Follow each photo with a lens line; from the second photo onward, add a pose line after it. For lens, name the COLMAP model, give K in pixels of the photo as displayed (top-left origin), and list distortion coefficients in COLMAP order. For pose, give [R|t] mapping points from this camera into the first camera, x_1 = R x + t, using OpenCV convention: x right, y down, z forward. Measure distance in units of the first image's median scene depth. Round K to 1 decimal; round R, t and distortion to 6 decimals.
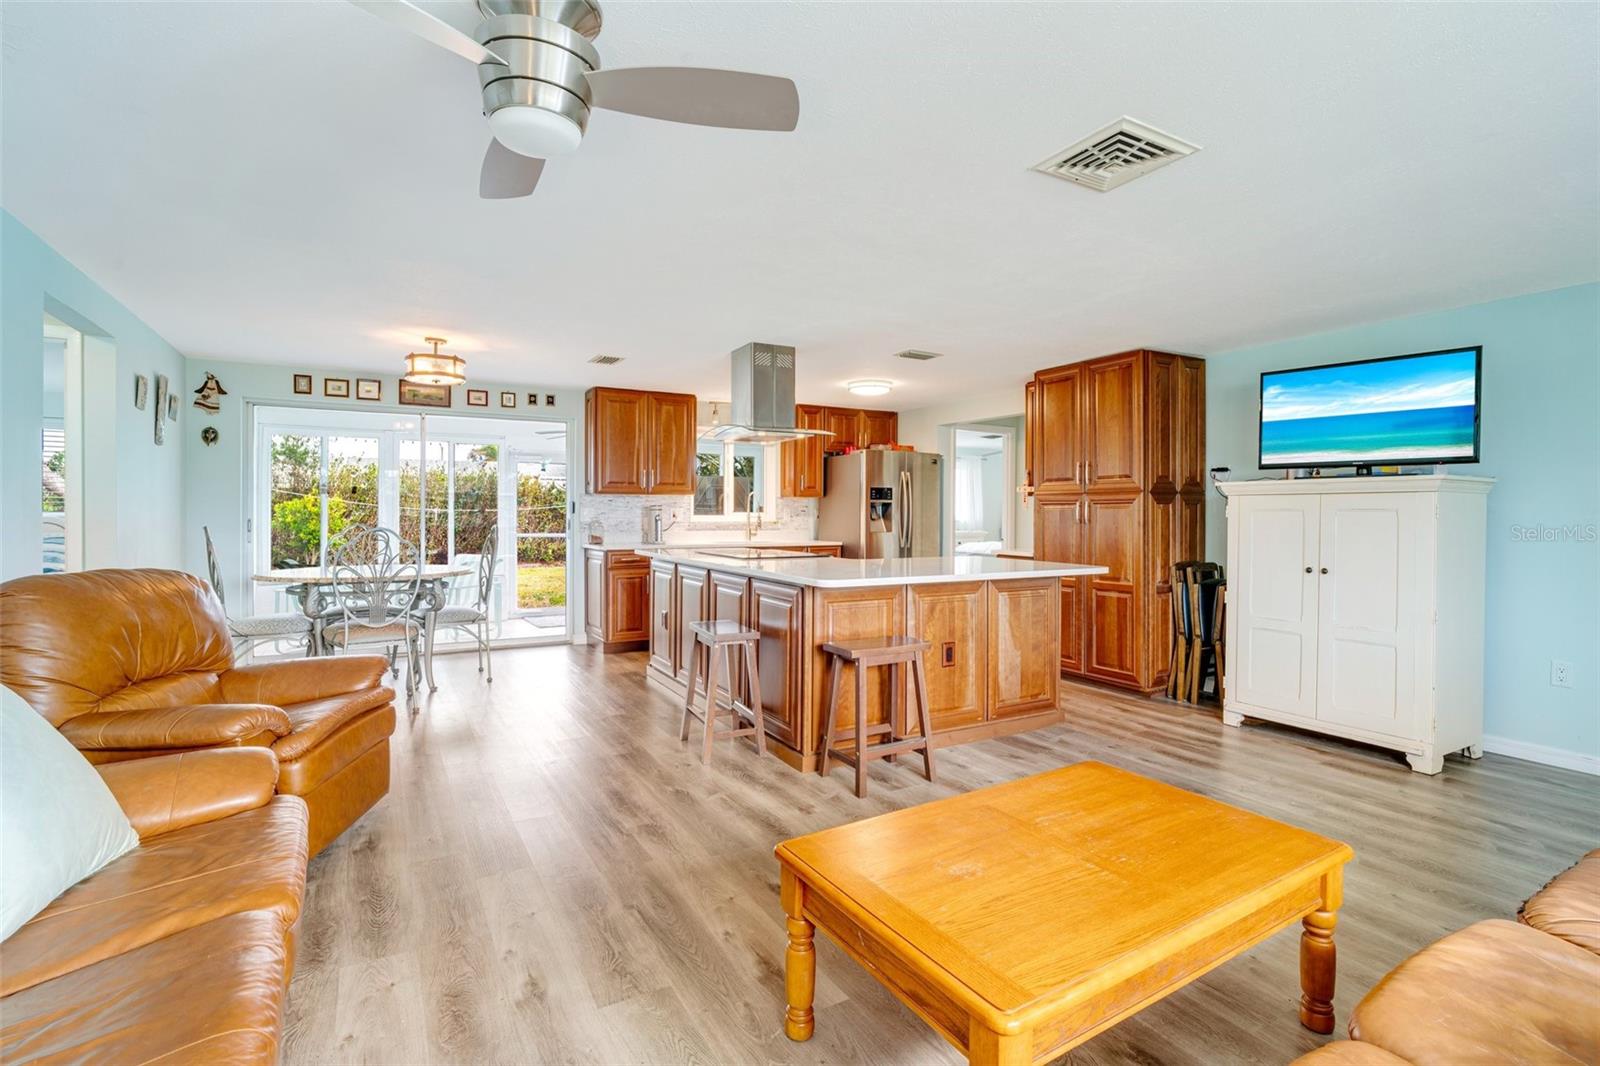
lens RADIAL K [[749.8, 0, 796.6], [0, 749.8, 518.4], [0, 0, 1]] dist [-0.016558, 0.005944]
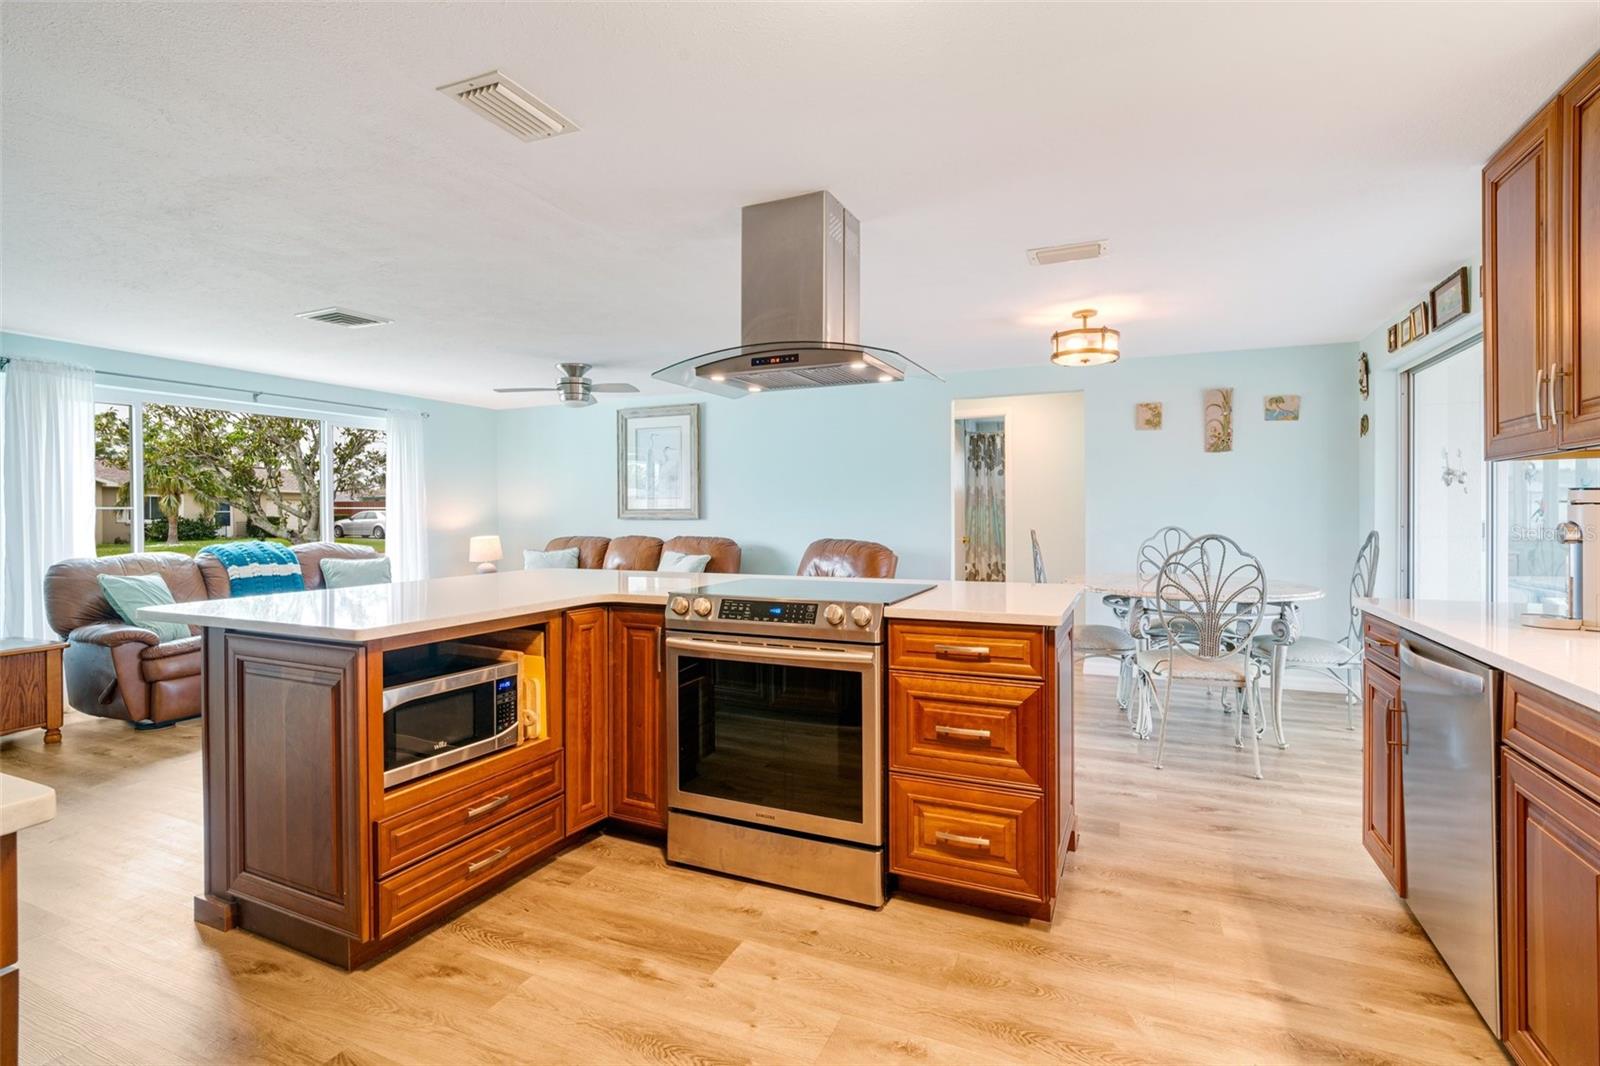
lens RADIAL K [[749.8, 0, 796.6], [0, 749.8, 518.4], [0, 0, 1]] dist [-0.016558, 0.005944]
pose [[-0.809510, 0.003703, -0.587094, 0.253473], [-0.004318, 0.999916, 0.012261, -0.010118], [0.587090, 0.012461, -0.809426, 1.315096]]
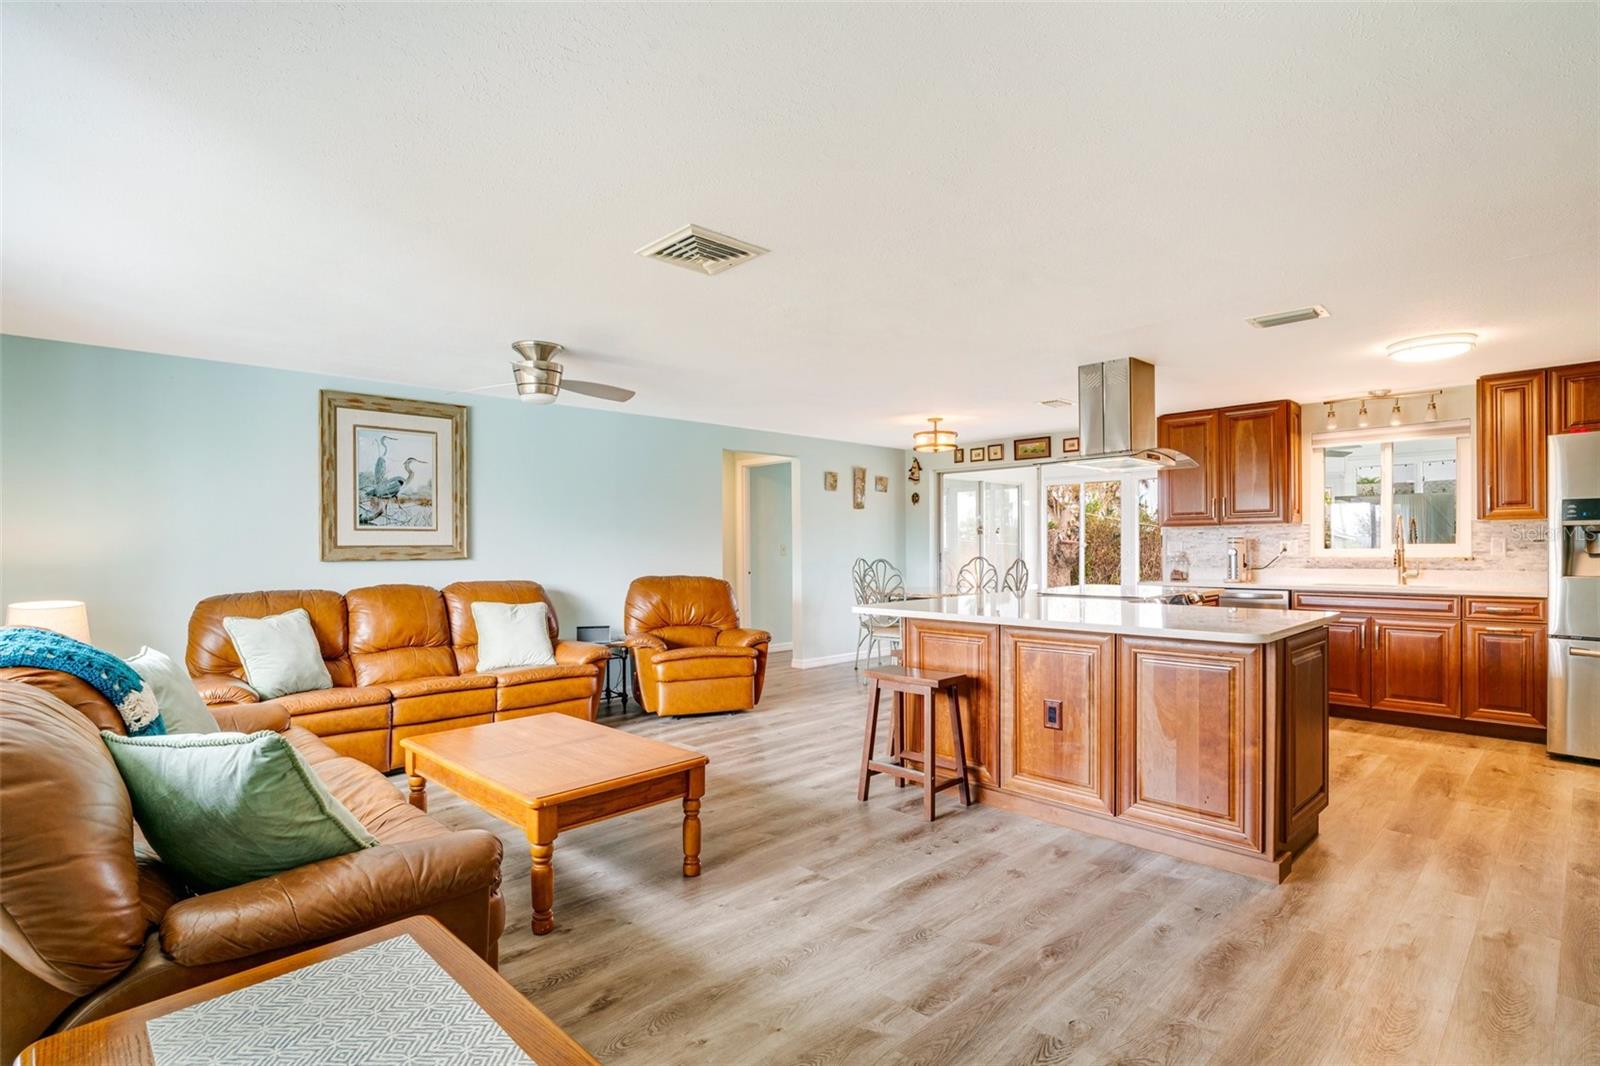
lens RADIAL K [[780.1, 0, 787.4], [0, 780.1, 557.4], [0, 0, 1]] dist [-0.001823, 0.000120]
pose [[0.246052, 0.006876, -0.969232, 0.700920], [0.000900, 0.999973, 0.007323, -0.002111], [0.969256, -0.002675, 0.246039, 0.350985]]
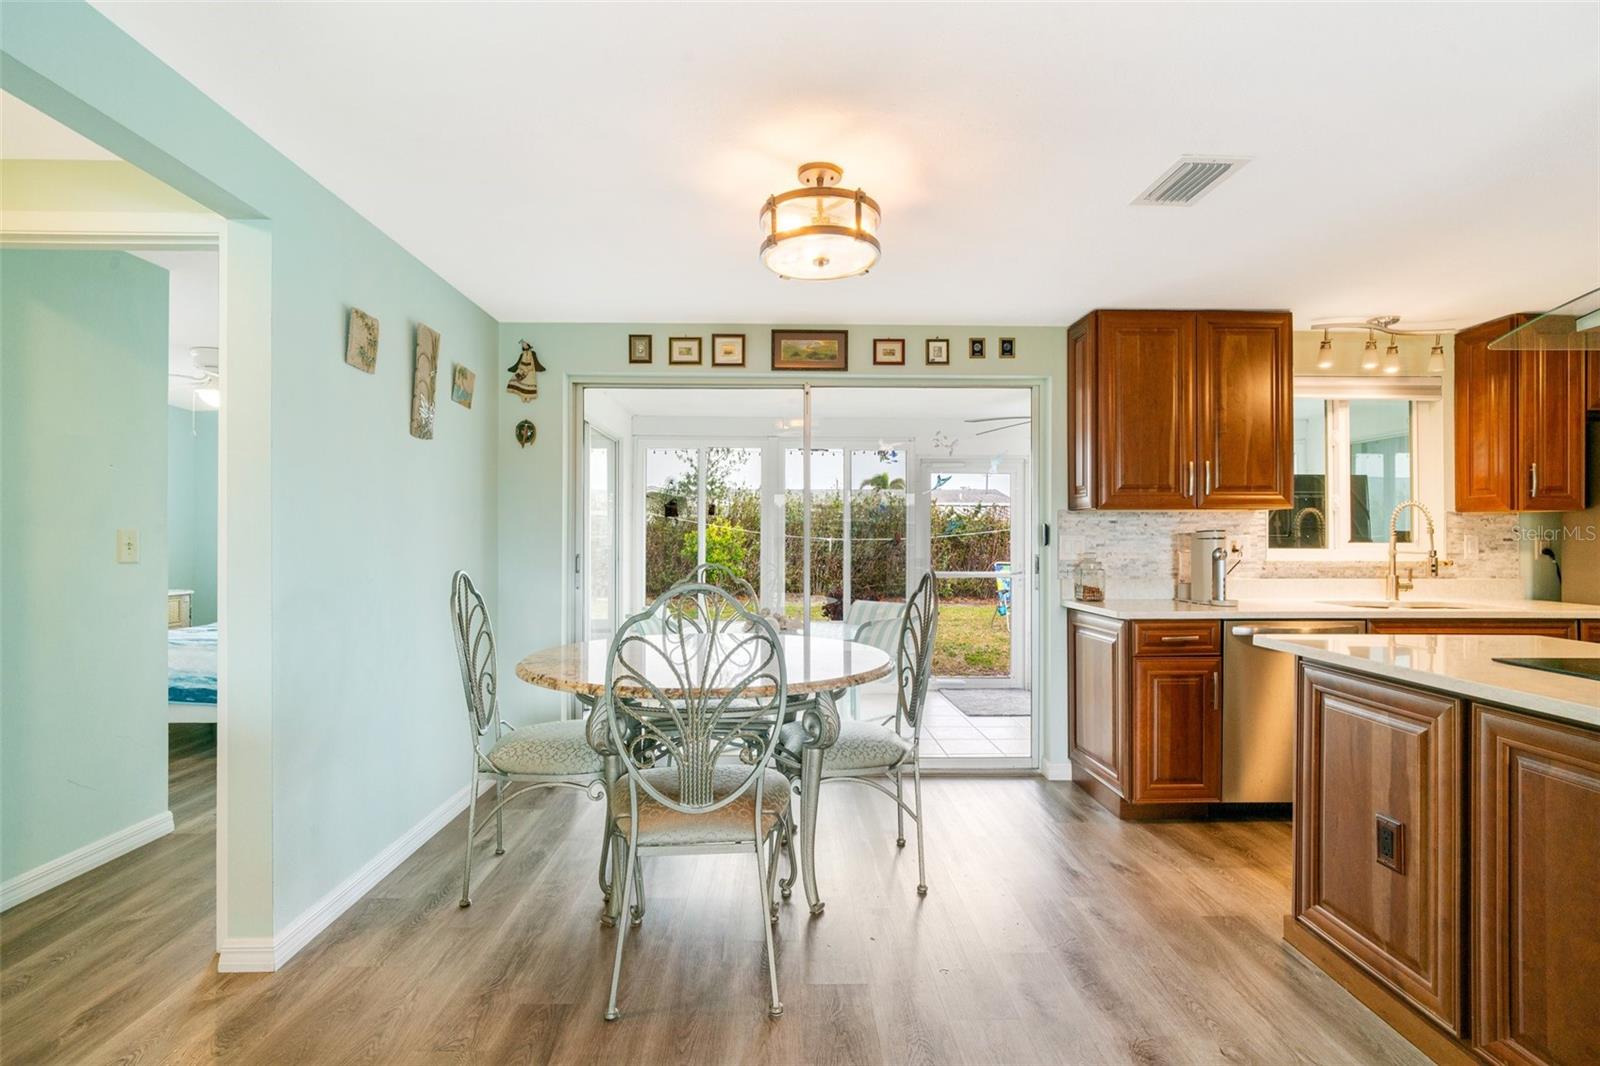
lens RADIAL K [[752.4, 0, 794.7], [0, 752.4, 534.4], [0, 0, 1]] dist [-0.006521, 0.000078]
pose [[0.877720, -0.006280, -0.479133, -0.240939], [-0.001394, 0.999876, -0.015658, -0.007455], [0.479172, 0.014411, 0.877603, 0.513667]]
